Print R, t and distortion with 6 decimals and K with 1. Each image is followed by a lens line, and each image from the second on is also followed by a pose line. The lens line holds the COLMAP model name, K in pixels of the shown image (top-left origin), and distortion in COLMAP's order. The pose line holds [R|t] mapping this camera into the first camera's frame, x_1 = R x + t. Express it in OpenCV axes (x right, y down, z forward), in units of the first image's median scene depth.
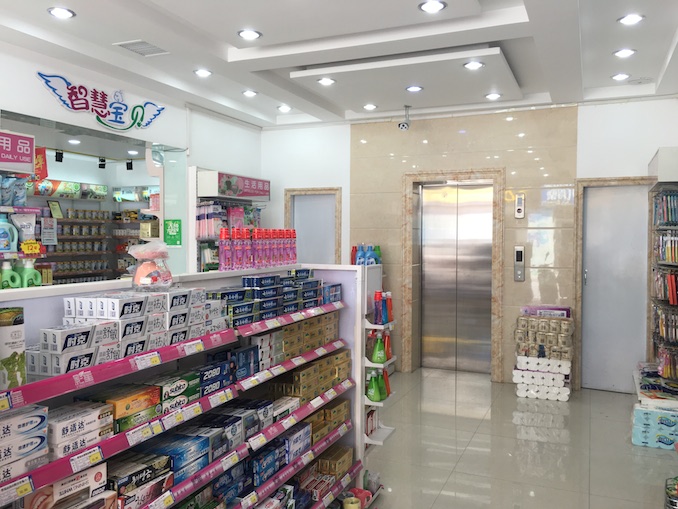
lens RADIAL K [[564.3, 0, 342.7], [0, 564.3, 253.8], [0, 0, 1]] dist [0.013713, -0.006517]
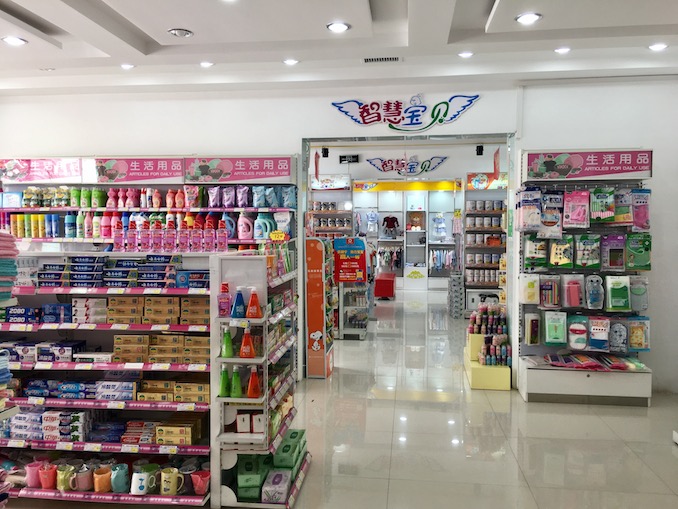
lens RADIAL K [[564.3, 0, 342.7], [0, 564.3, 253.8], [0, 0, 1]] dist [0.013713, -0.006517]
pose [[0.295652, 0.036246, -0.954608, 0.659758], [-0.024357, 0.999241, 0.030397, -0.011080], [0.954985, 0.014264, 0.296311, 0.578839]]
